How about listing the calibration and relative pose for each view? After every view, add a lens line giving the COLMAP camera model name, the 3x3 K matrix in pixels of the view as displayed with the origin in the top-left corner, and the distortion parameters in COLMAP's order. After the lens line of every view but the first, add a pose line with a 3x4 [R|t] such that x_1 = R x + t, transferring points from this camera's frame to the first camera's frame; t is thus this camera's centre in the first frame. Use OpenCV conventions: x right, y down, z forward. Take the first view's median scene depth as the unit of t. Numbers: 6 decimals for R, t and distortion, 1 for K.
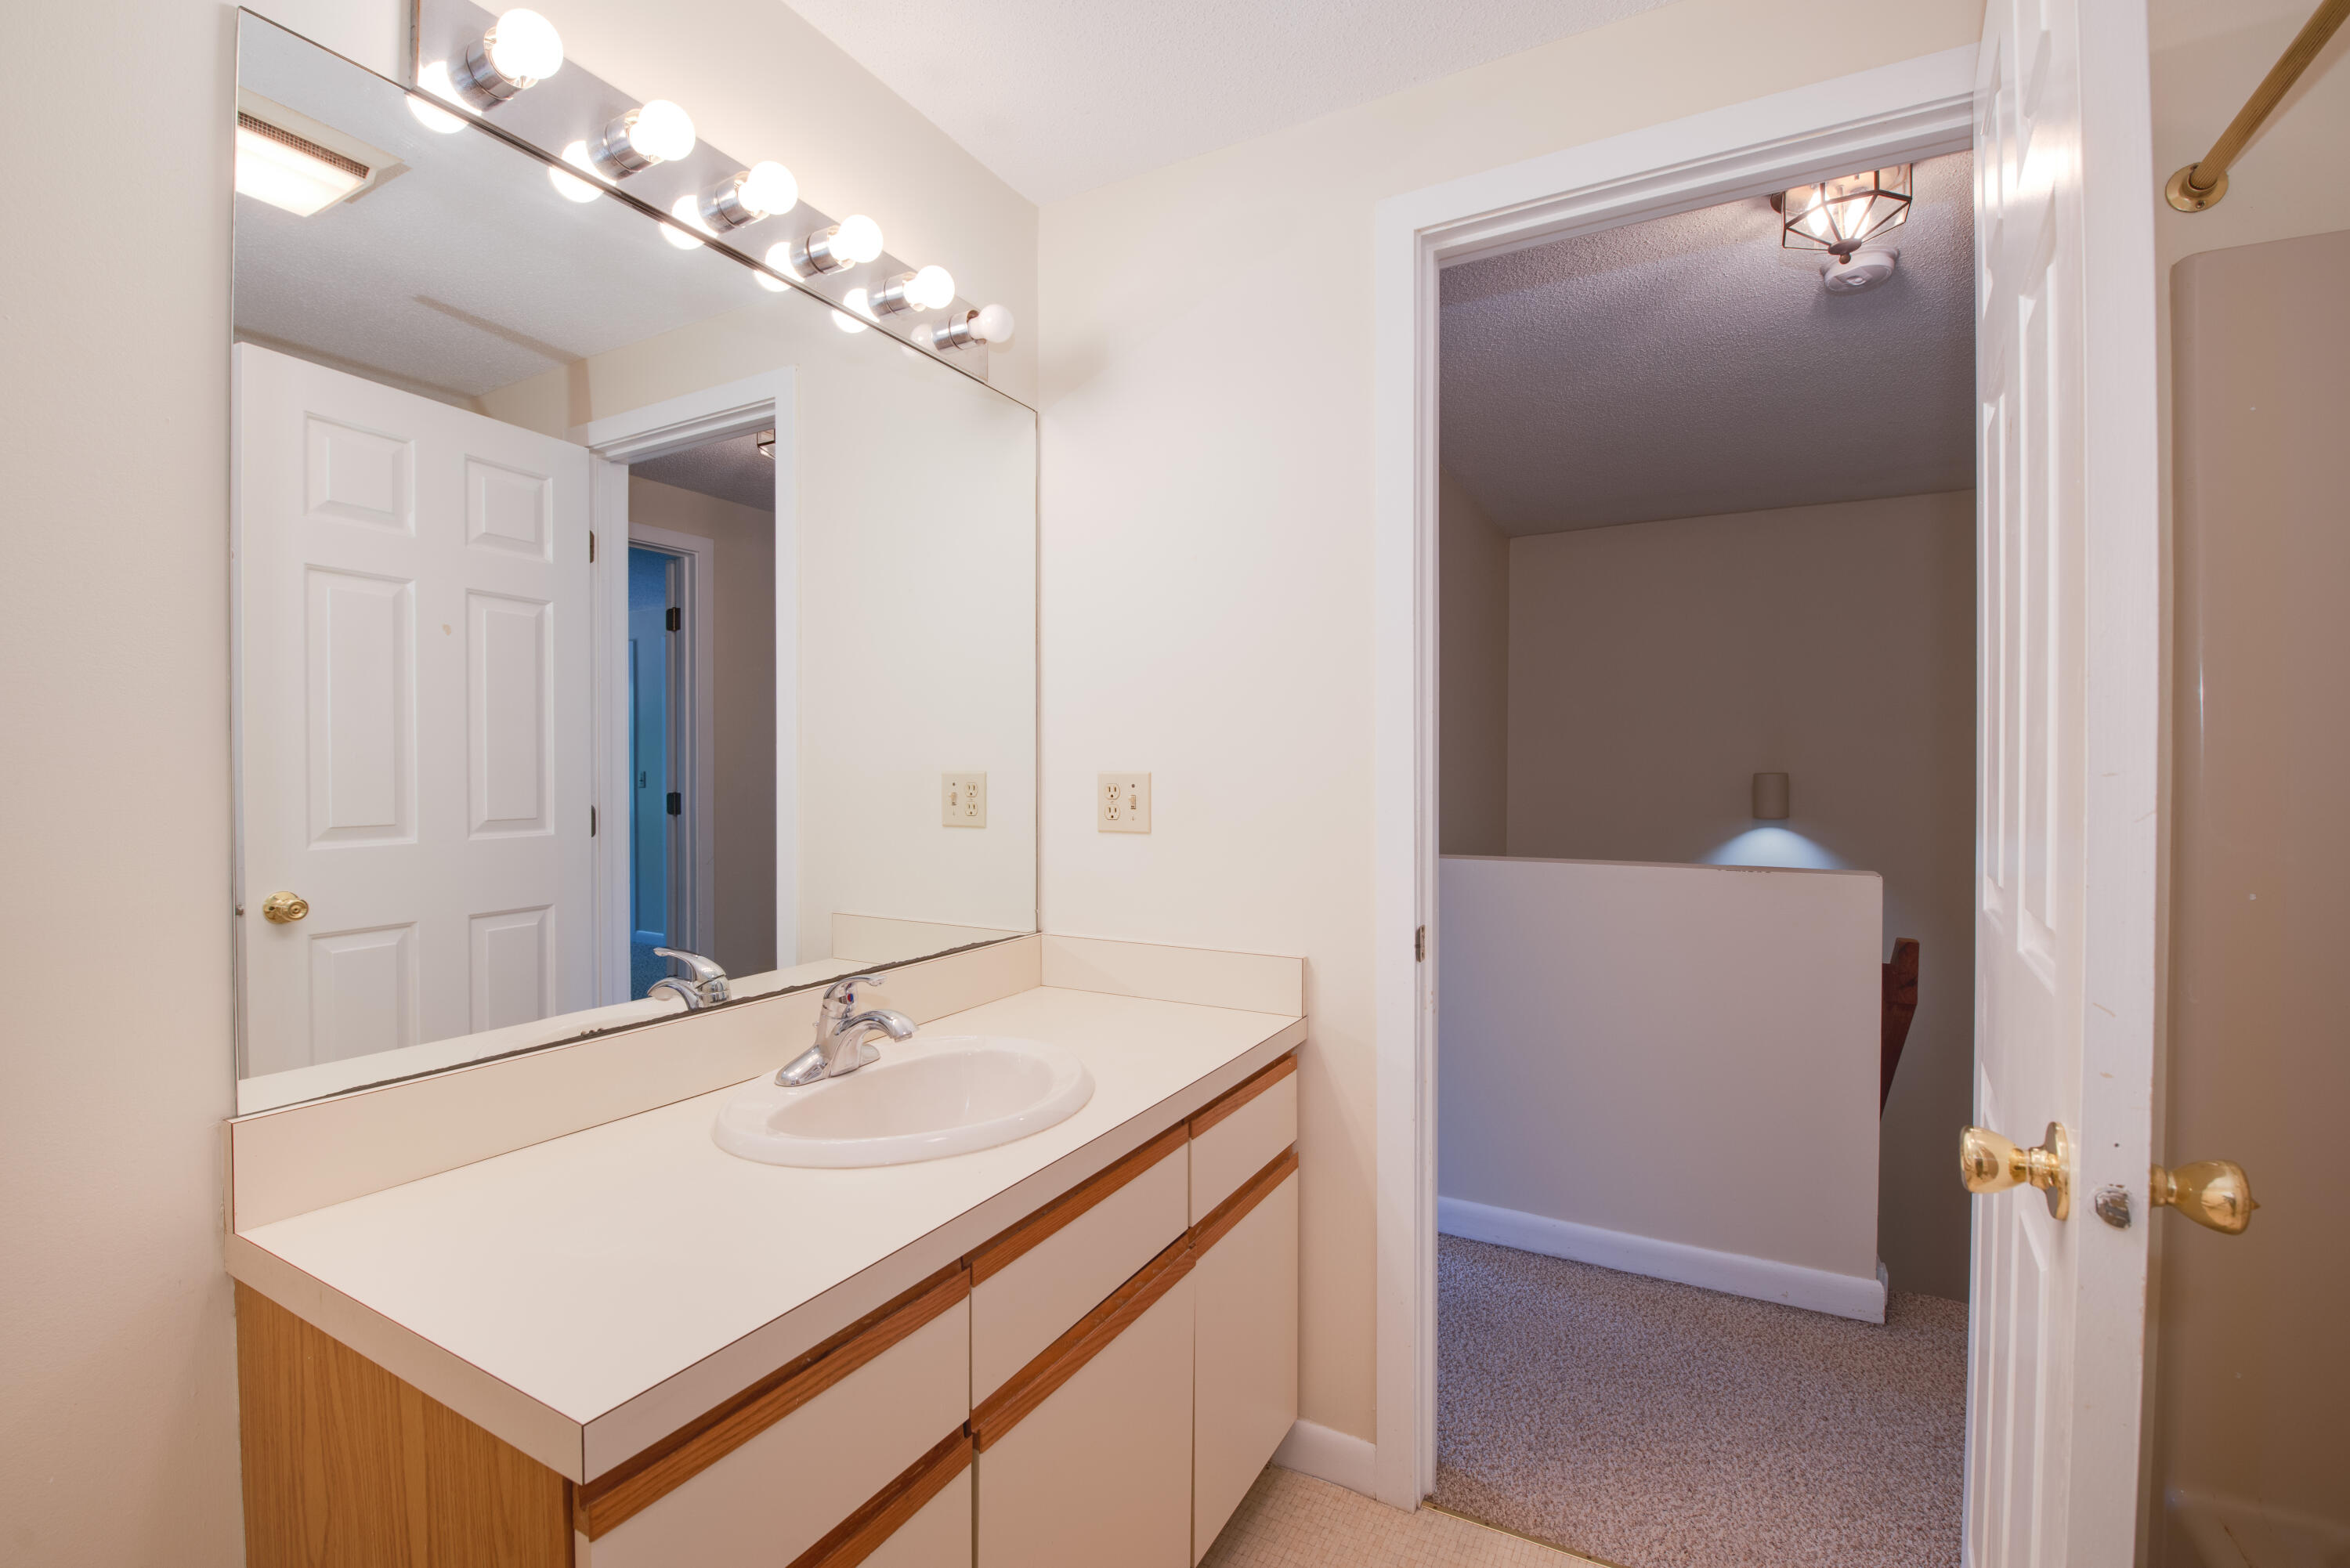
lens RADIAL K [[1010.9, 0, 1171.2], [0, 1010.9, 785.8], [0, 0, 1]] dist [-0.000913, -0.009466]
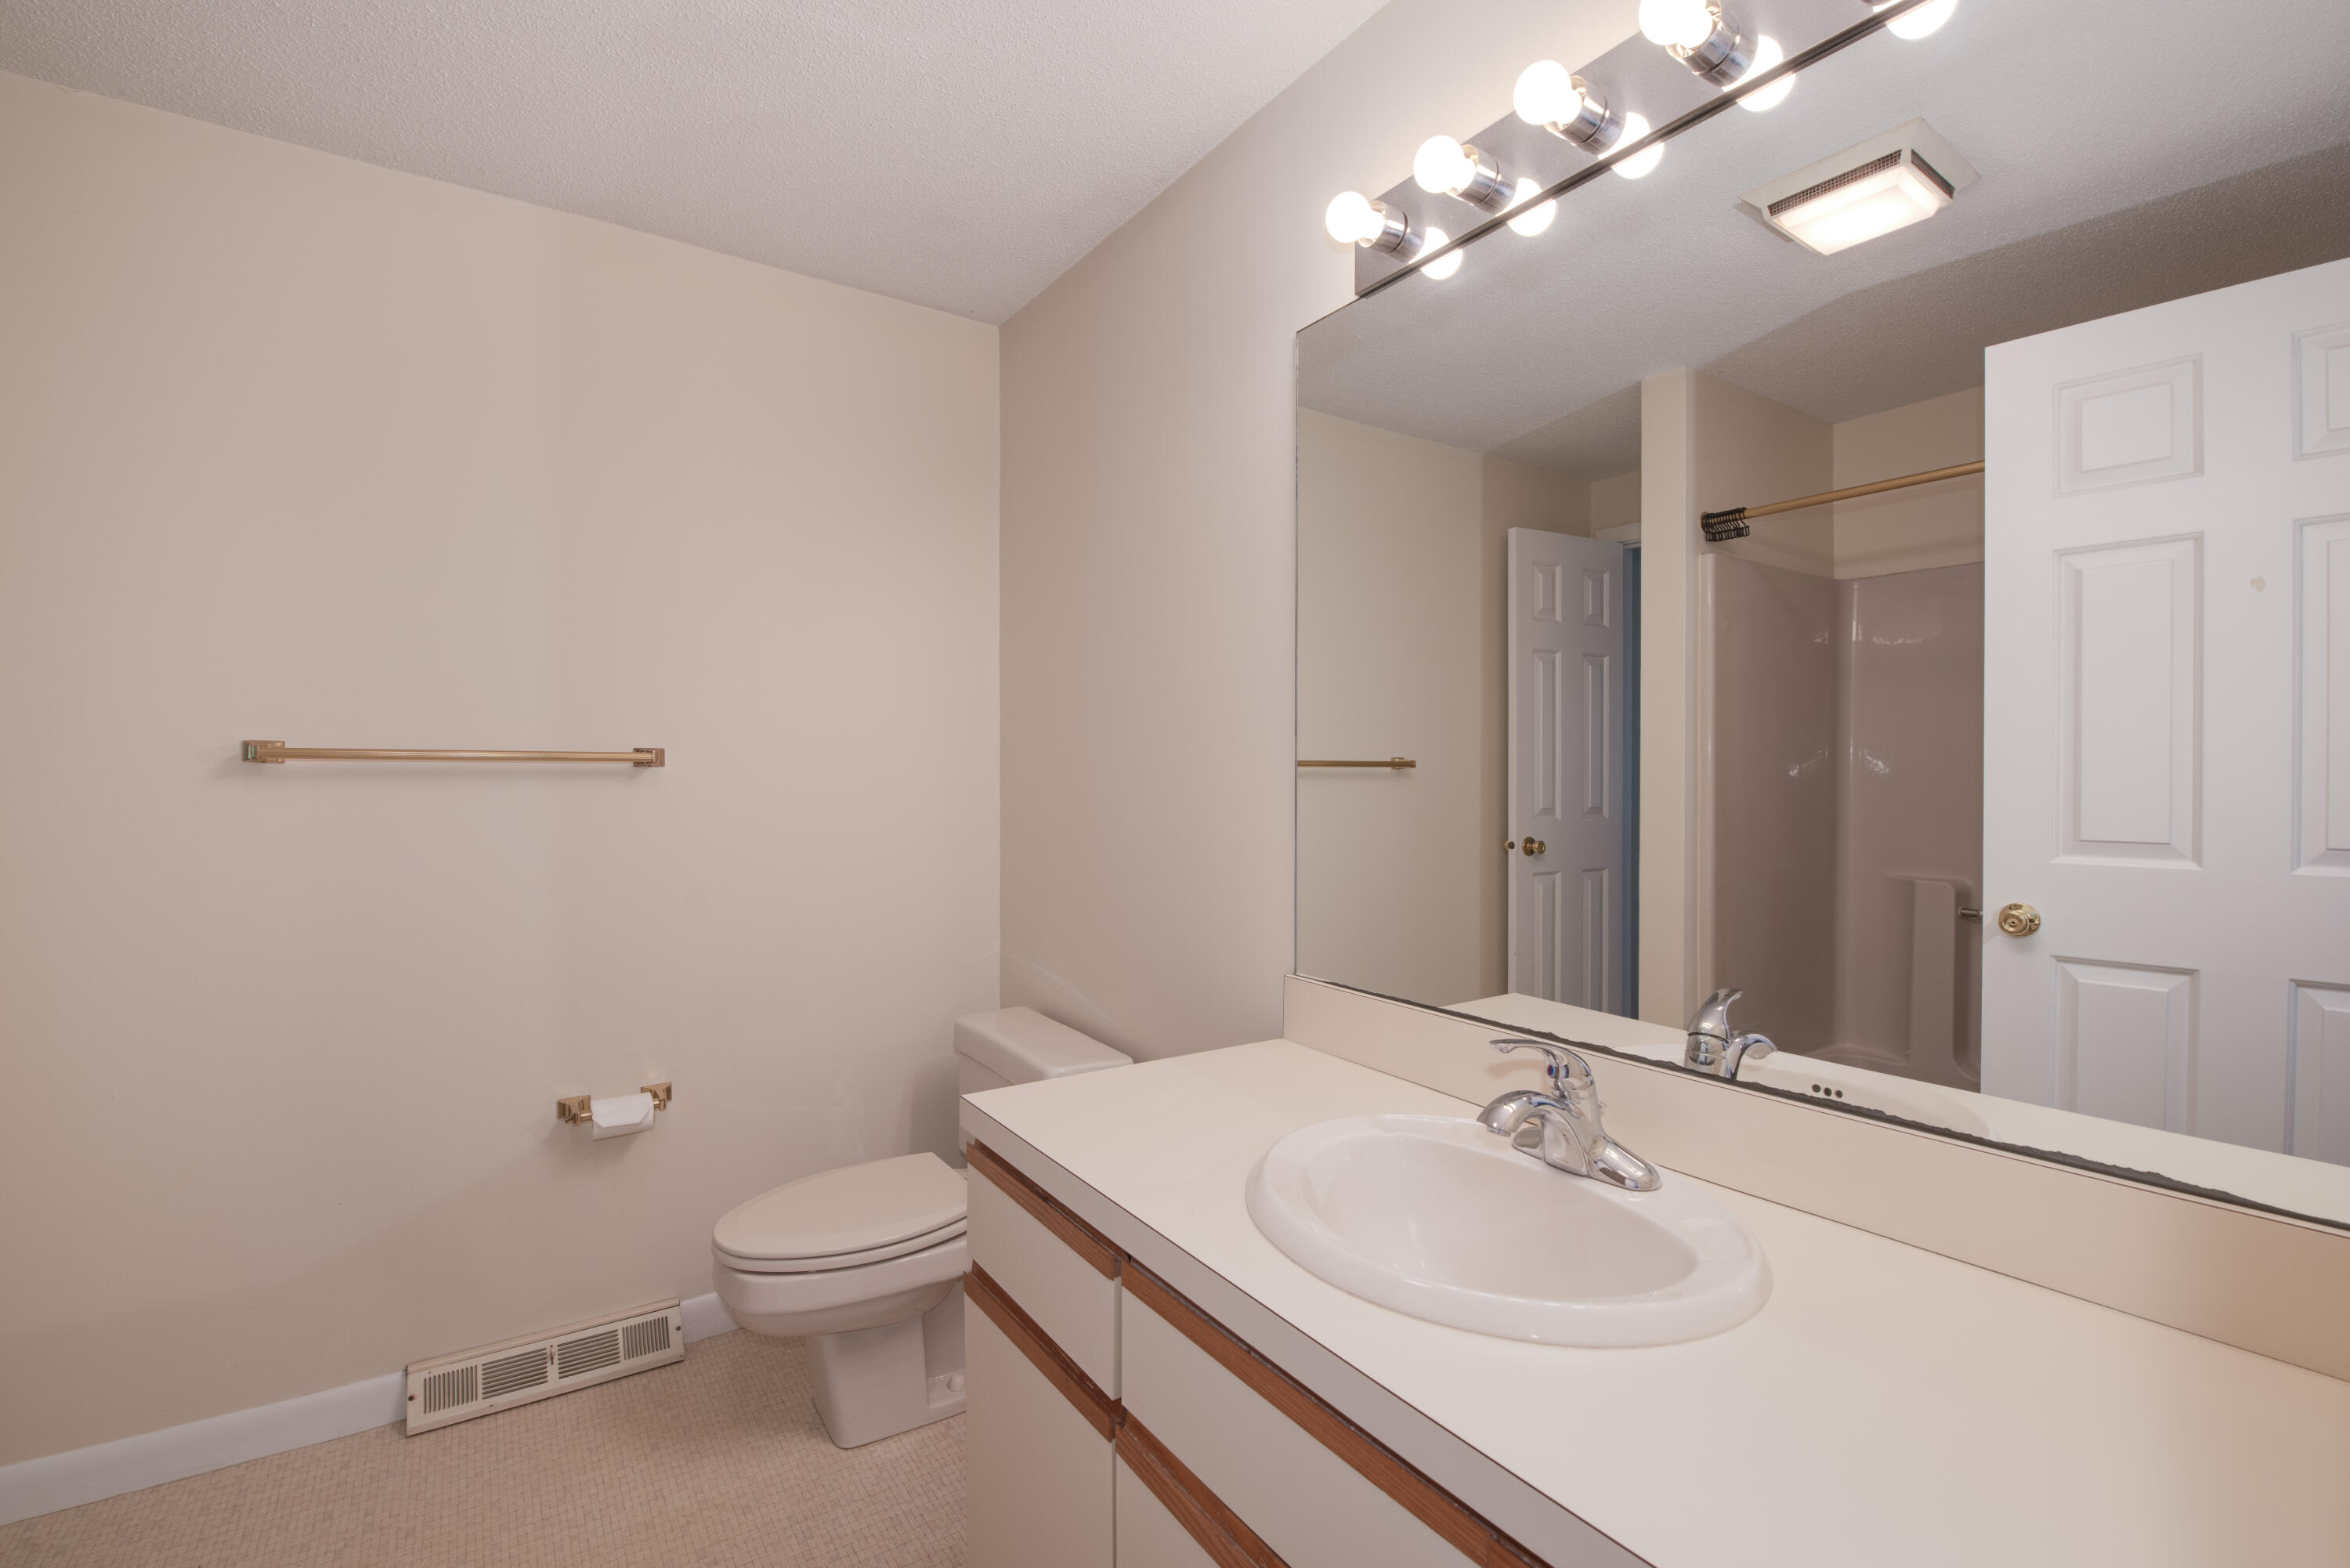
lens RADIAL K [[1010.9, 0, 1171.2], [0, 1010.9, 785.8], [0, 0, 1]] dist [-0.000913, -0.009466]
pose [[-0.441539, 0.006268, -0.897220, 0.335636], [-0.010376, 0.999873, 0.012092, -0.009782], [0.897182, 0.014649, -0.441418, 0.717493]]
